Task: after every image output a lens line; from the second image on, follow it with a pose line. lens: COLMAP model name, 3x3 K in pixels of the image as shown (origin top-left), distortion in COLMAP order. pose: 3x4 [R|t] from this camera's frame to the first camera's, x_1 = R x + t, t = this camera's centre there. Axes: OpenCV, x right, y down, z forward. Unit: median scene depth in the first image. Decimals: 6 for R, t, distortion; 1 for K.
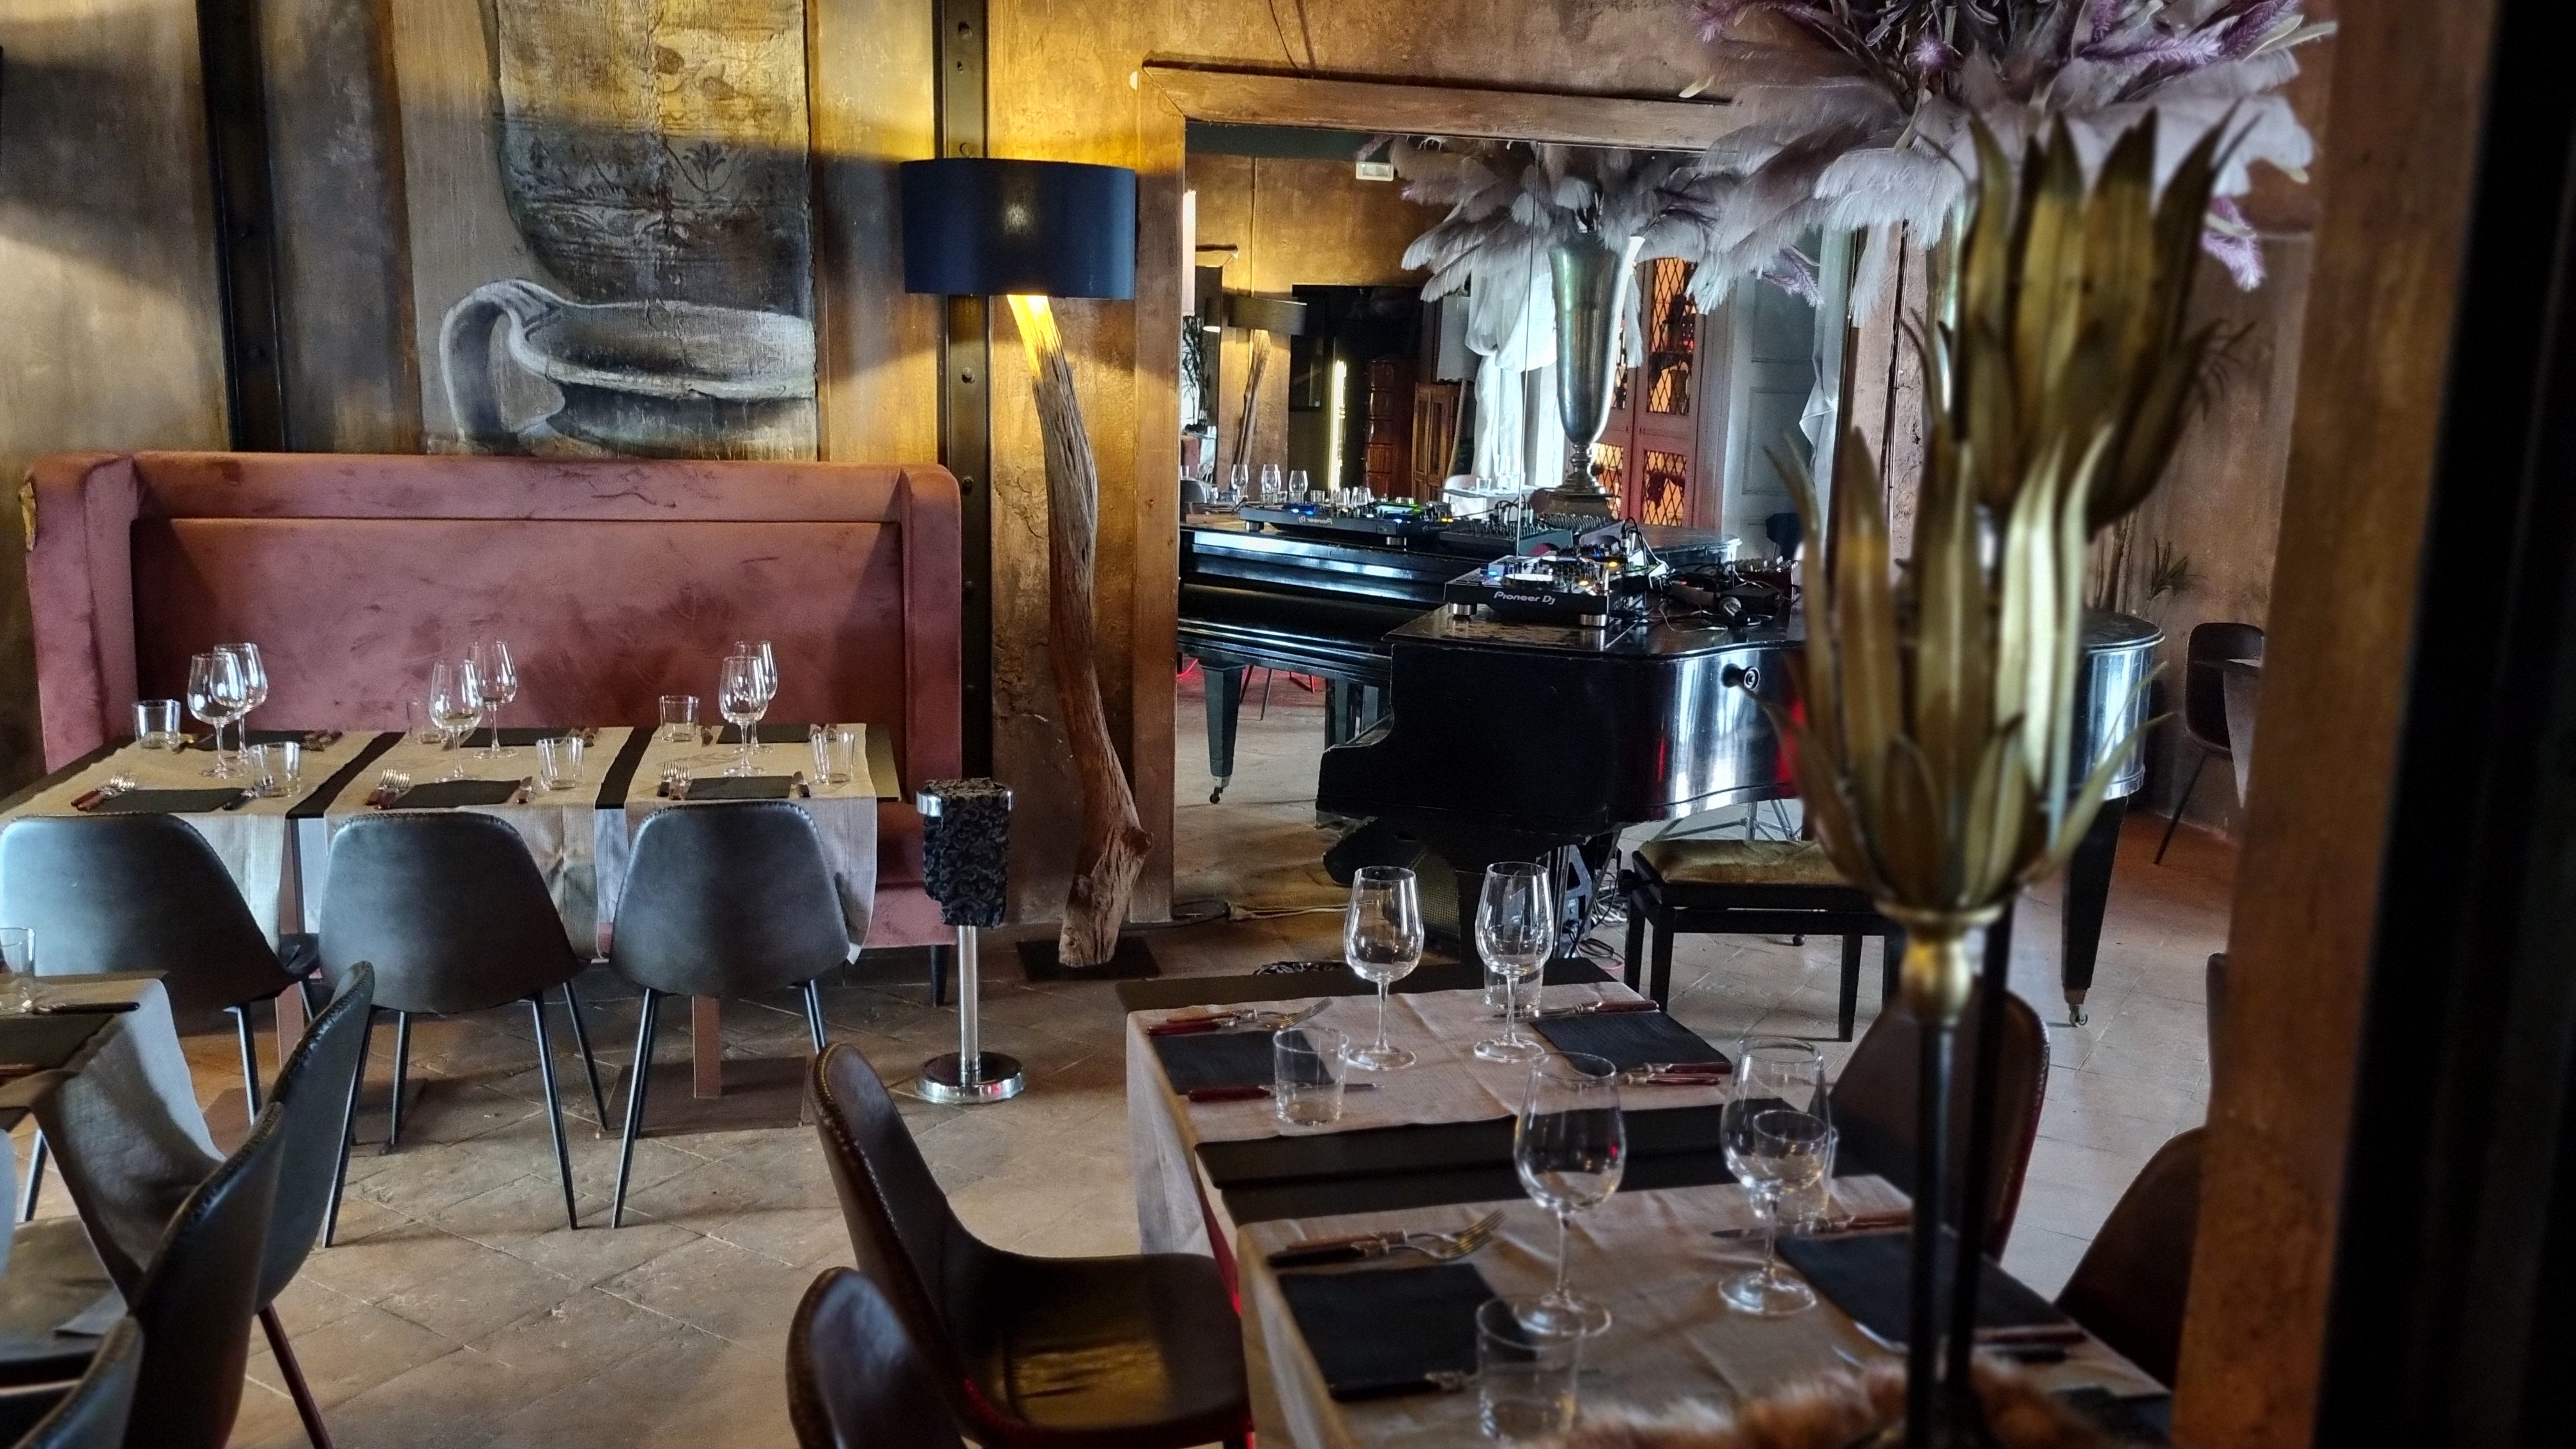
lens RADIAL K [[1910.1, 0, 1287.7], [0, 1910.1, 721.0], [0, 0, 1]] dist [0.040543, -0.008788]
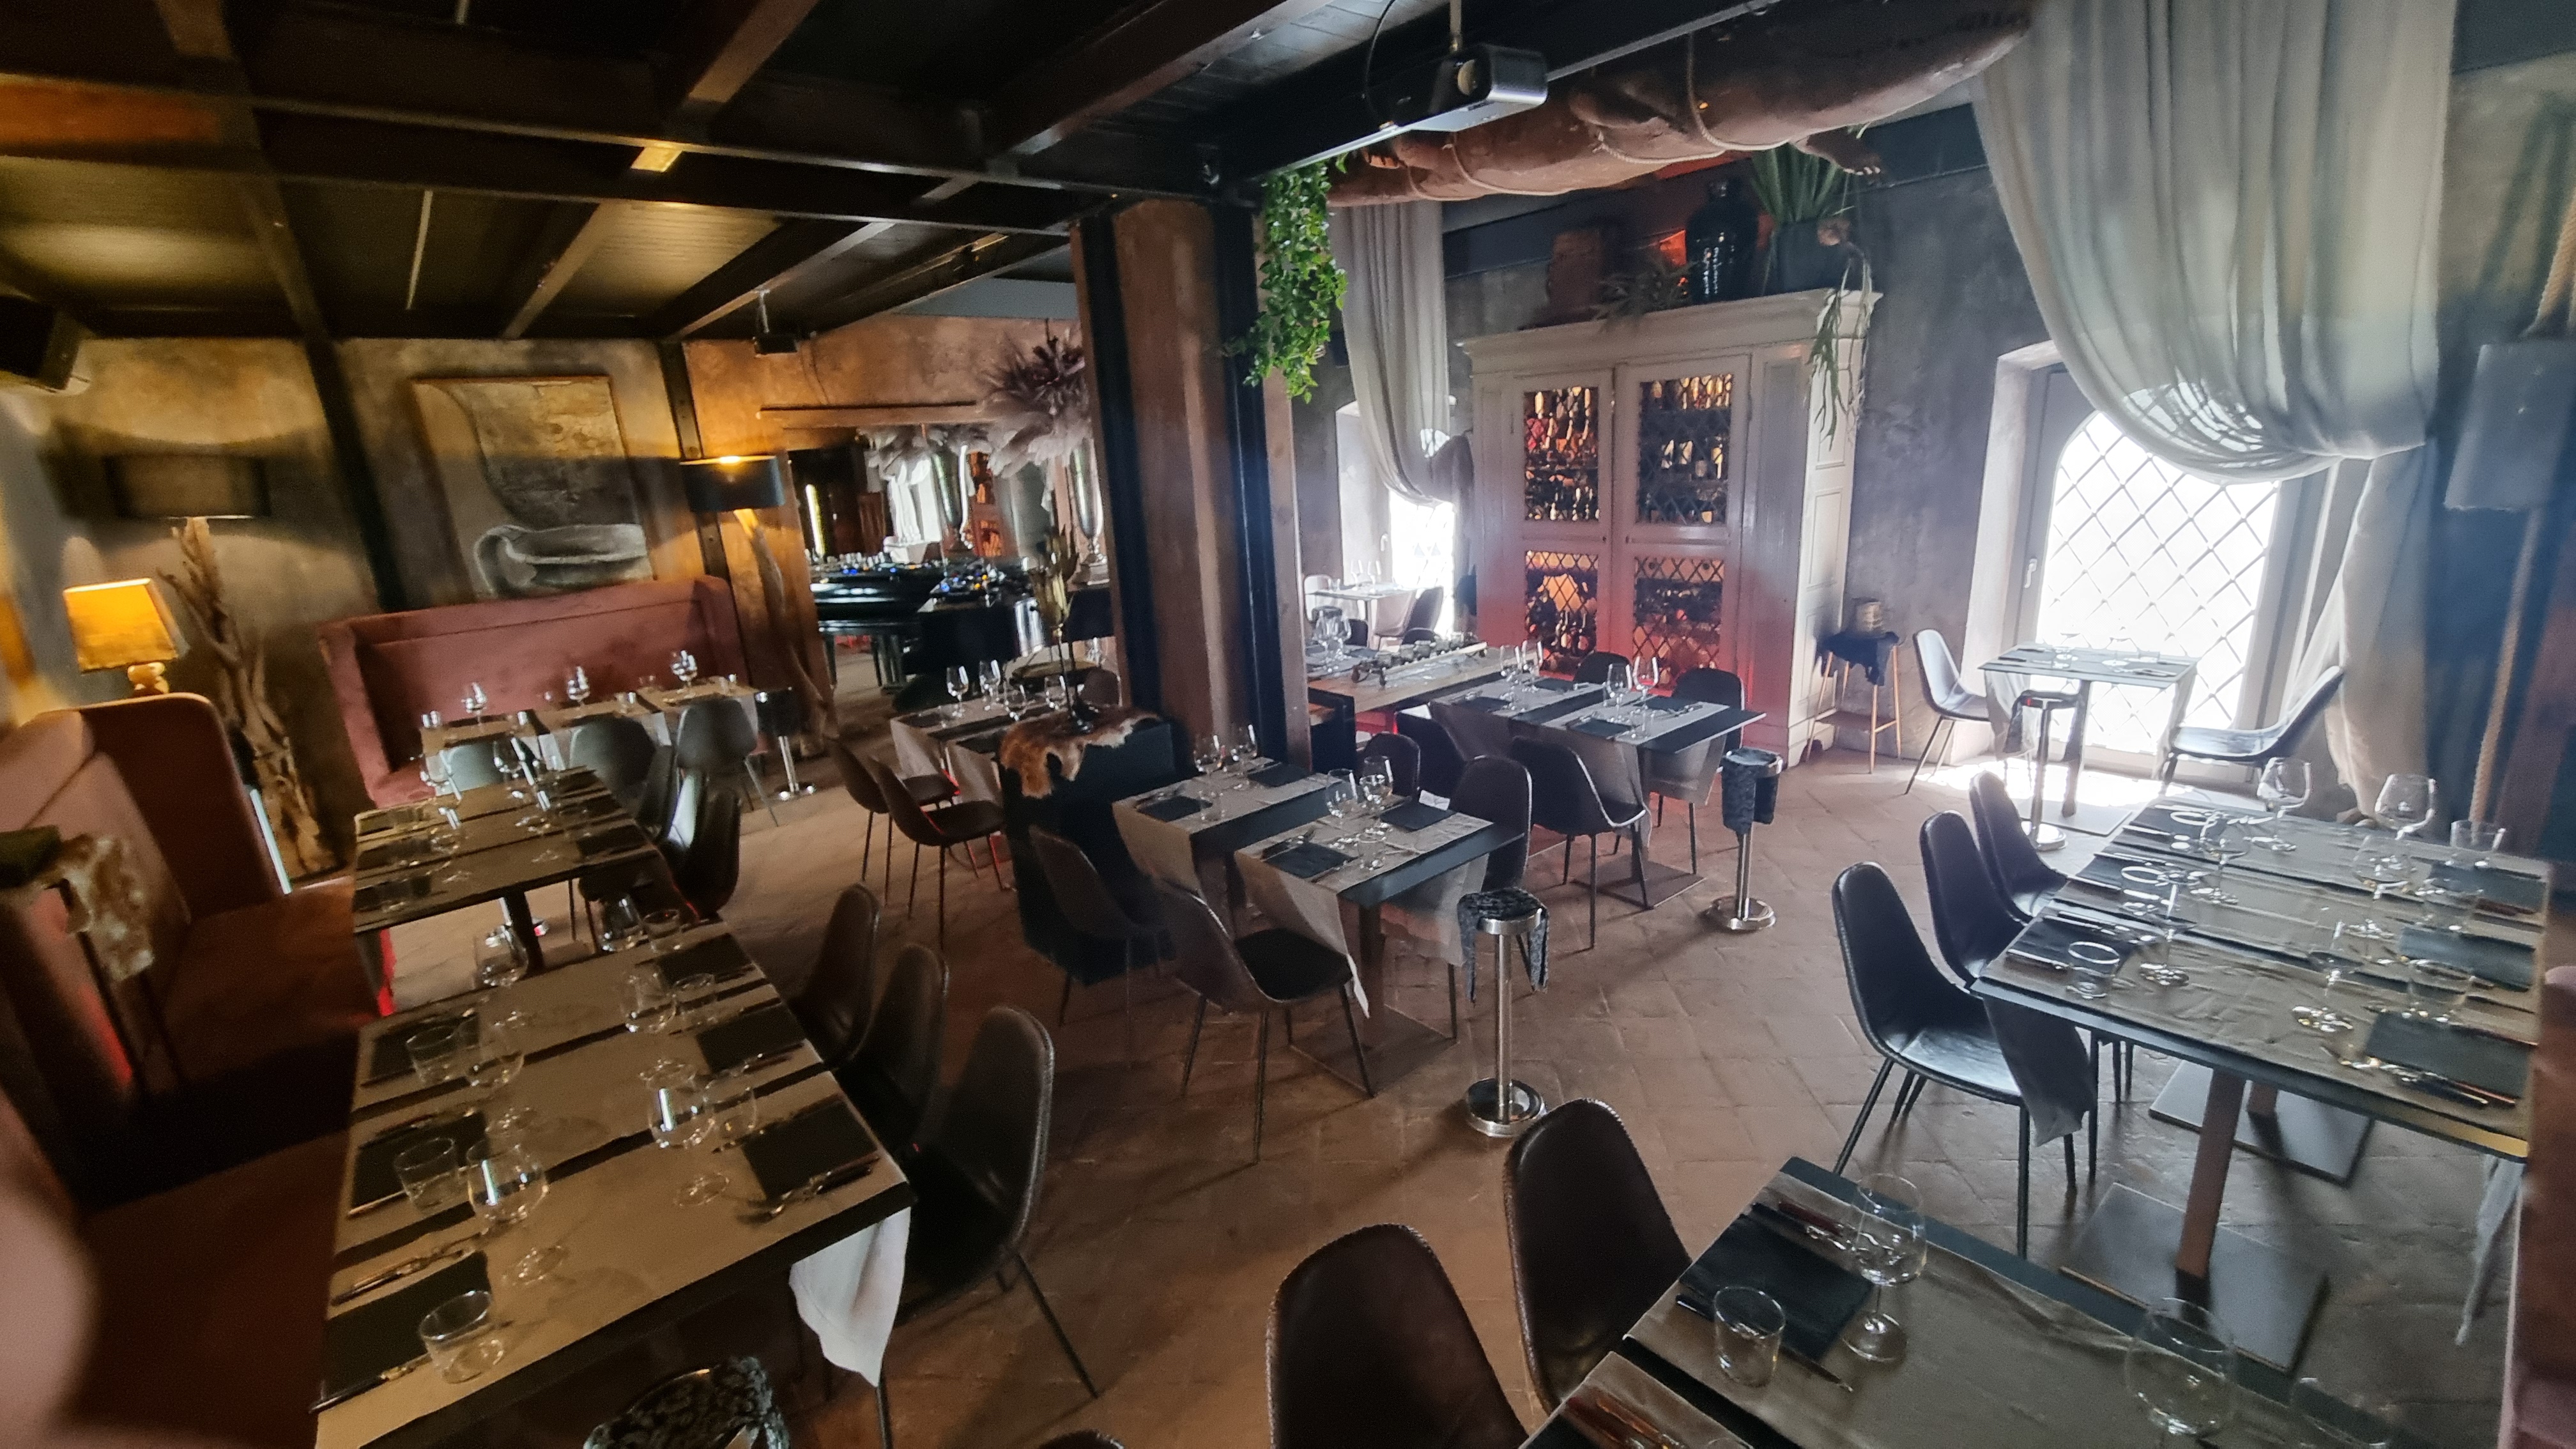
lens RADIAL K [[1039.6, 0, 1297.7], [0, 1039.6, 727.1], [0, 0, 1]] dist [-0.002545, -0.000457]
pose [[0.879168, -0.202782, 0.431210, -0.135657], [0.165537, 0.978545, 0.122670, 0.024741], [-0.446834, -0.036466, 0.893873, -0.615122]]
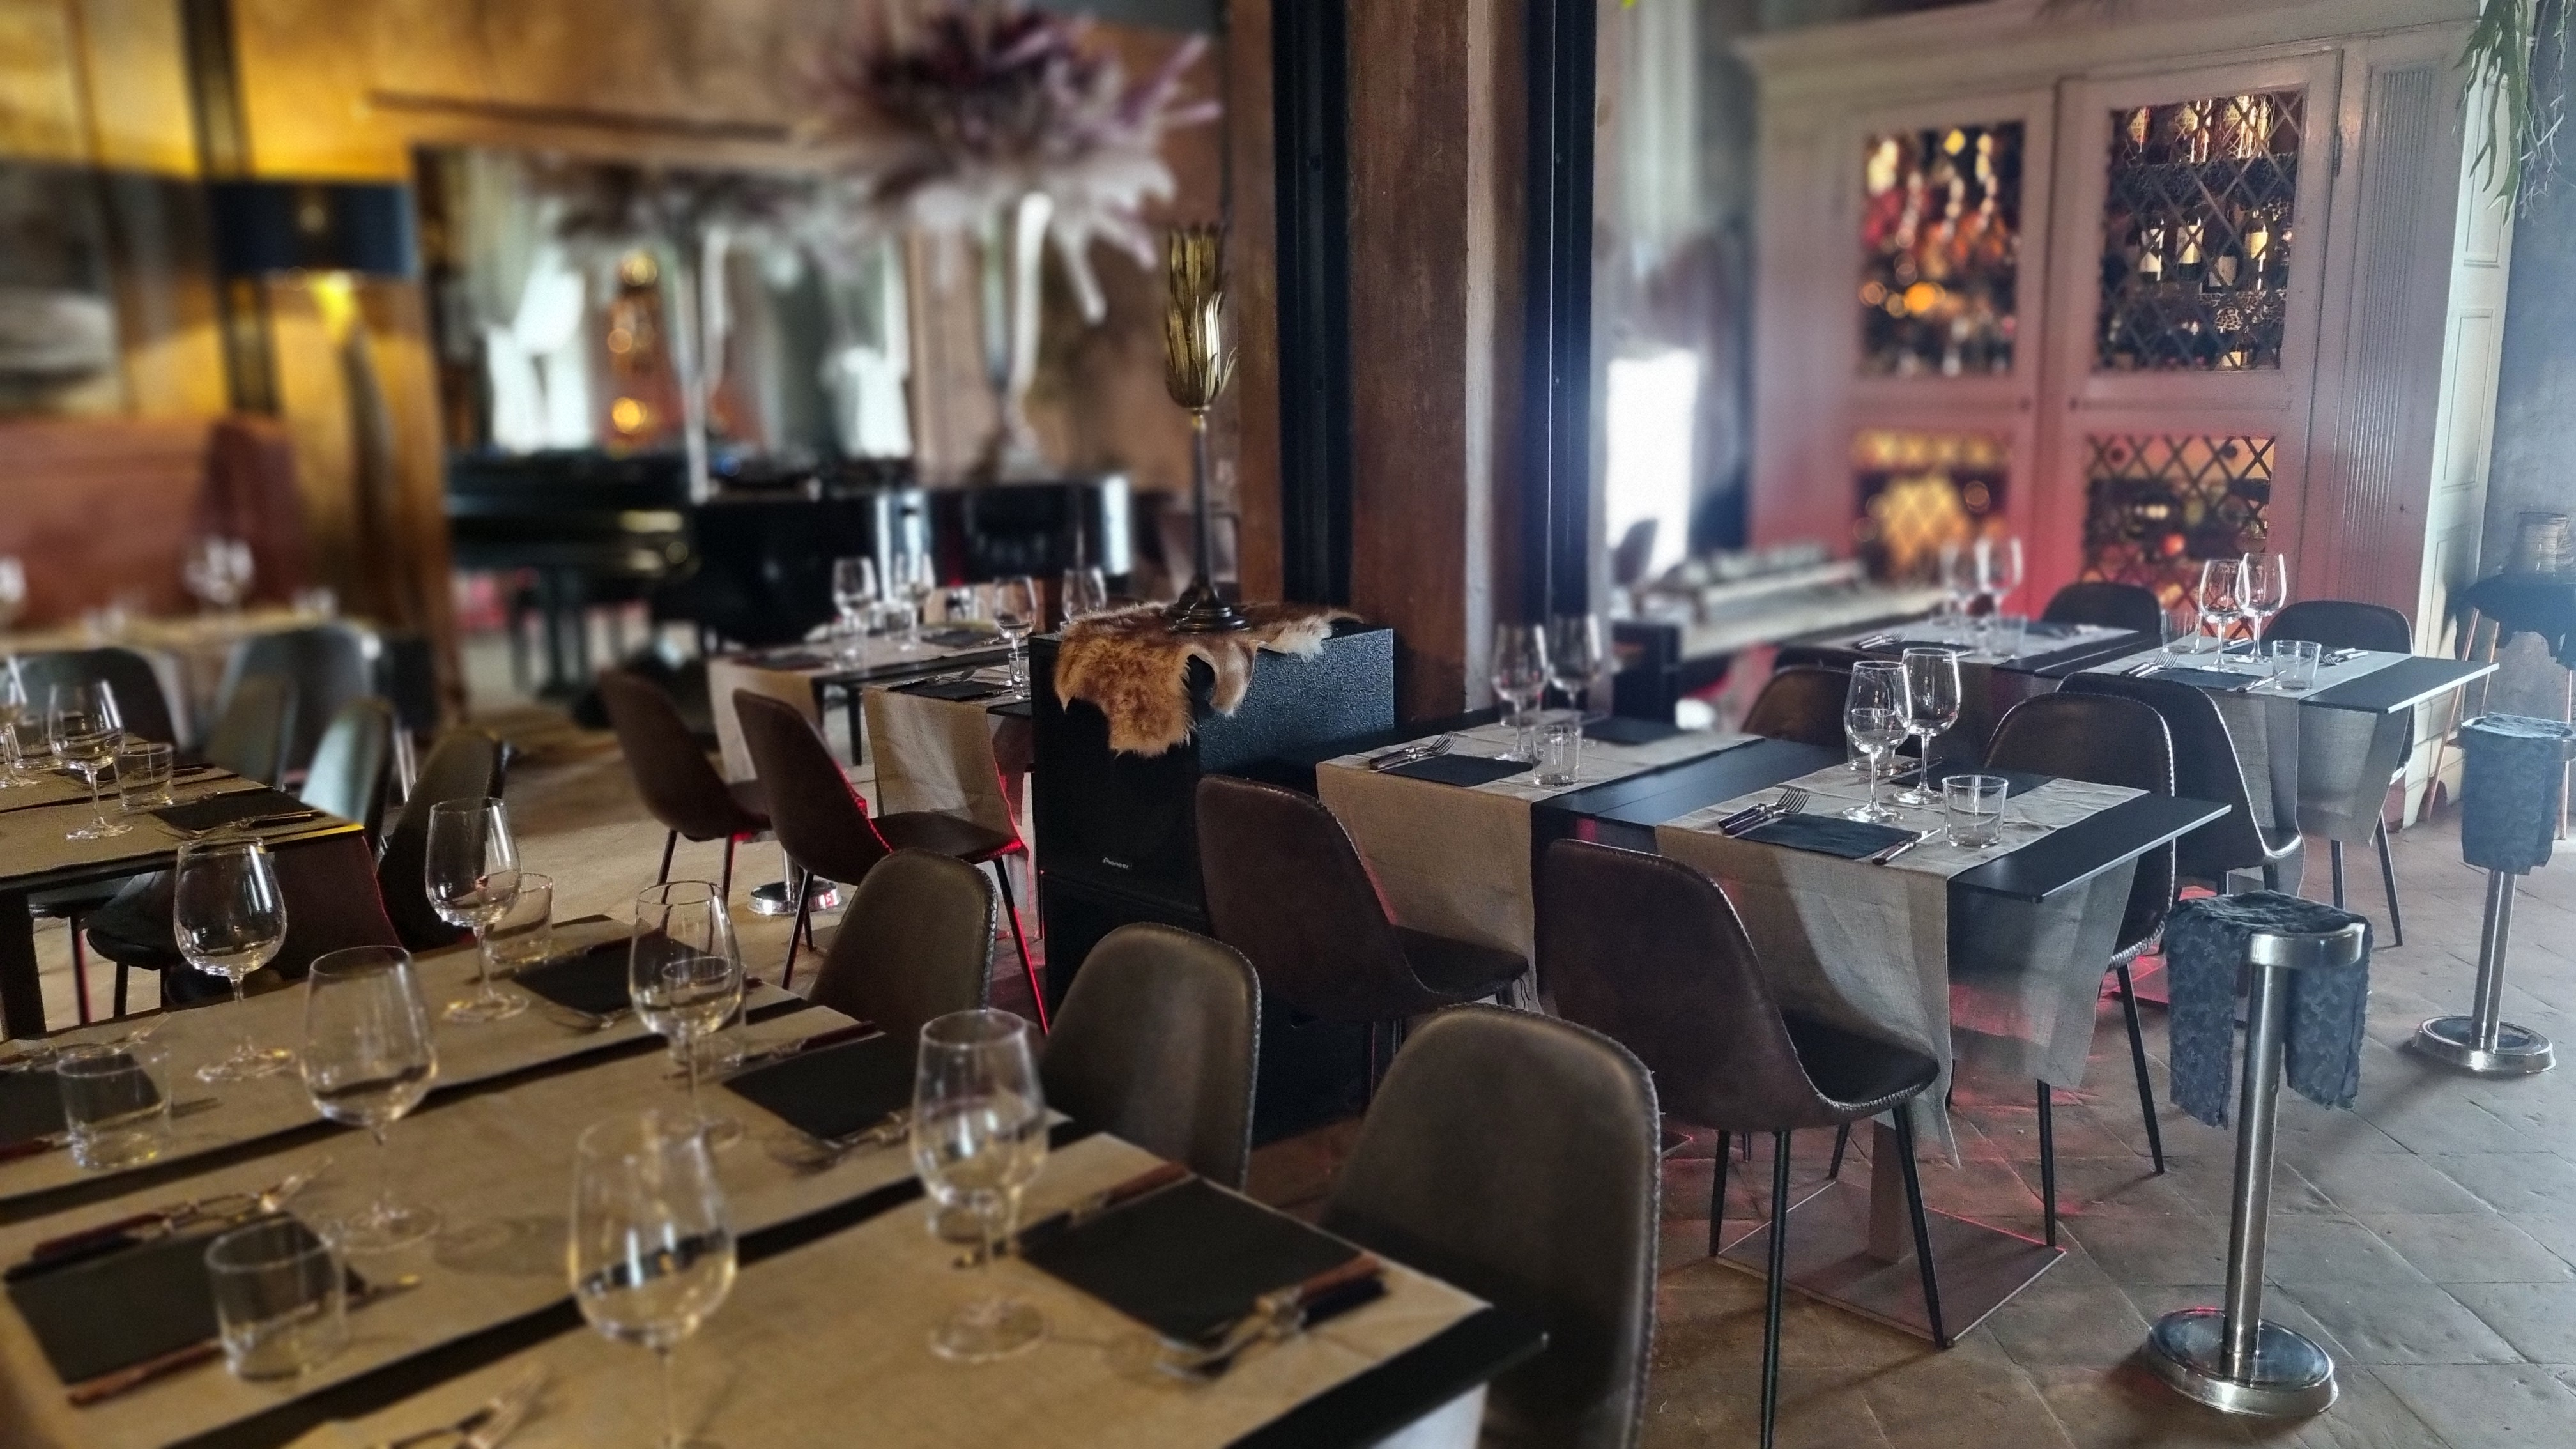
lens RADIAL K [[1910.1, 0, 1302.0], [0, 1910.1, 738.4], [0, 0, 1]] dist [0.040543, -0.008788]
pose [[0.842887, -0.141980, 0.519022, -0.295874], [0.133937, 0.989562, 0.053184, 0.104503], [-0.521155, 0.024688, 0.853105, -0.455210]]
